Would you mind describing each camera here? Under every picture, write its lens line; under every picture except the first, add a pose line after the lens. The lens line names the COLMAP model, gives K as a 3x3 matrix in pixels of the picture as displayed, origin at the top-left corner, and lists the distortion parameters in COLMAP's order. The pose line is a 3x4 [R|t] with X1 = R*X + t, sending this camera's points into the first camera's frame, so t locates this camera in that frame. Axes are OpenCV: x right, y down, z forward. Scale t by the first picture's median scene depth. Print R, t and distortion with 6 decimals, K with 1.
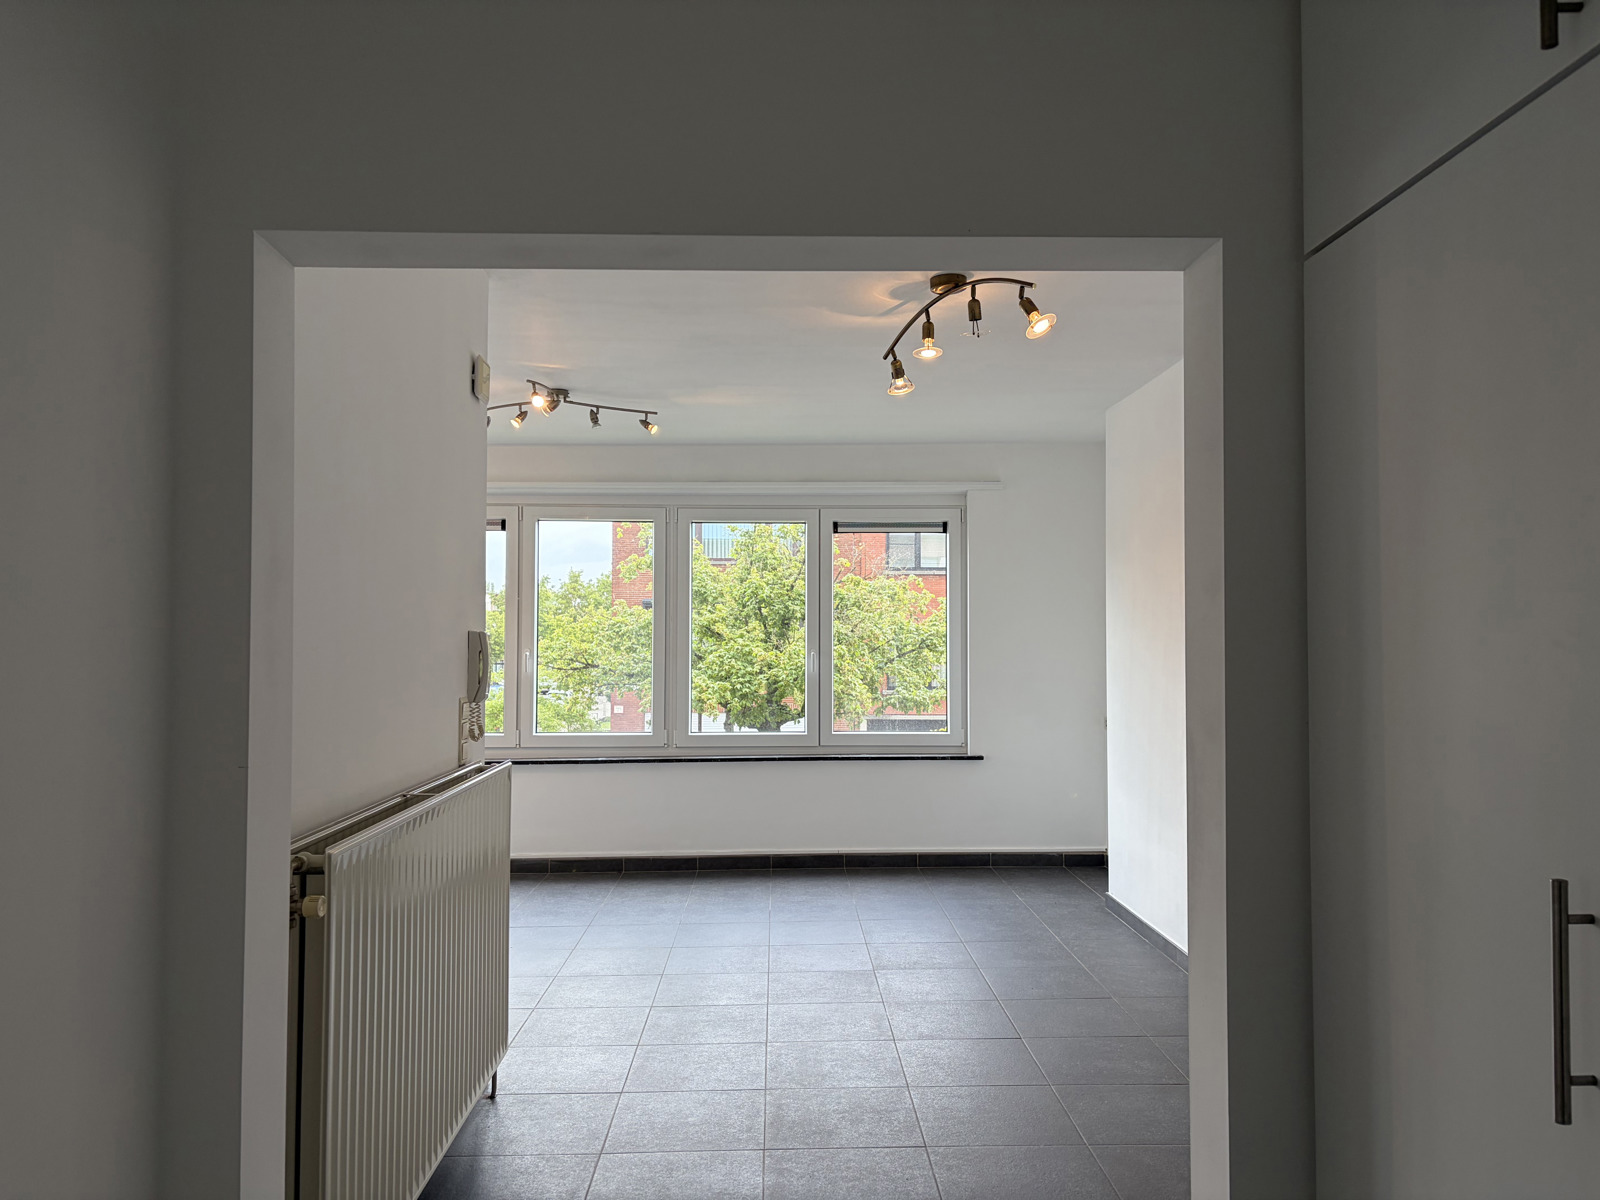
lens RADIAL K [[1199.1, 0, 797.9], [0, 1199.1, 596.6], [0, 0, 1]] dist [-0.002078, -0.002312]
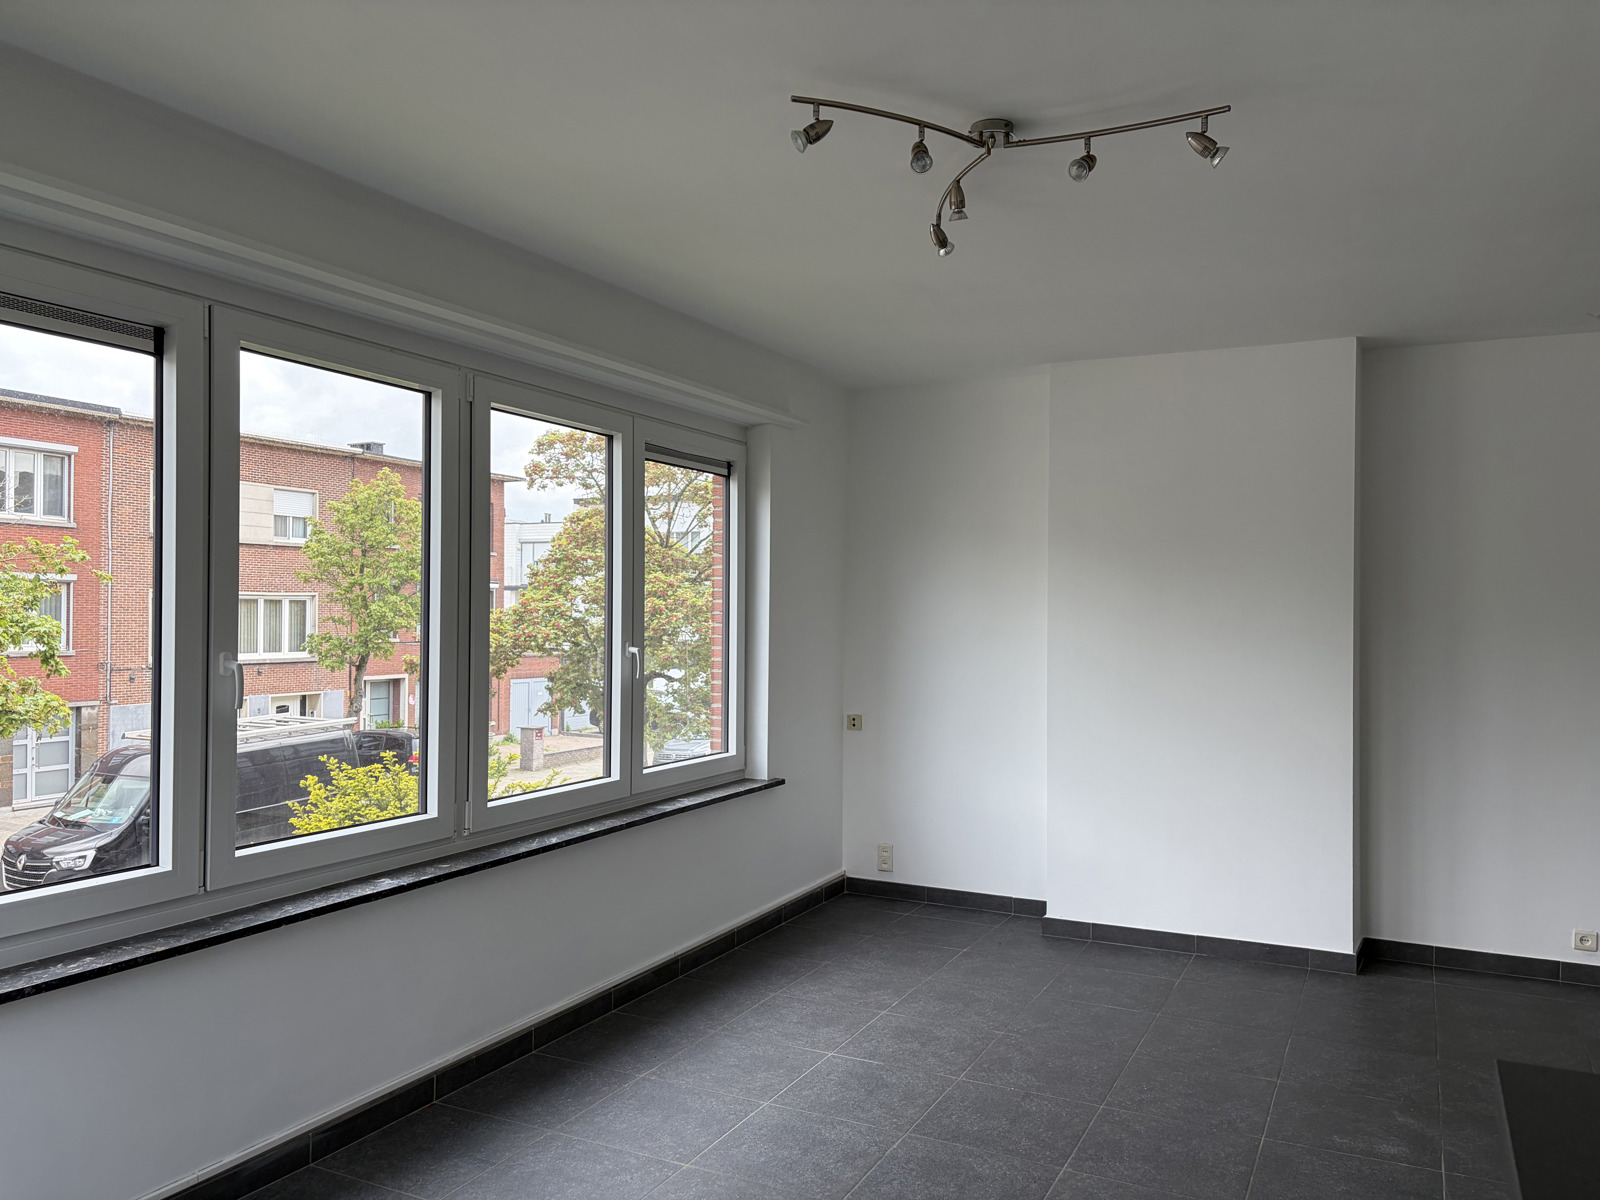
lens RADIAL K [[1199.1, 0, 800.5], [0, 1199.1, 609.4], [0, 0, 1]] dist [-0.002078, -0.002312]
pose [[0.461999, 0.004747, 0.886868, -0.497458], [-0.033373, 0.999371, 0.012035, 0.016484], [-0.886252, -0.035157, 0.461866, 0.634033]]
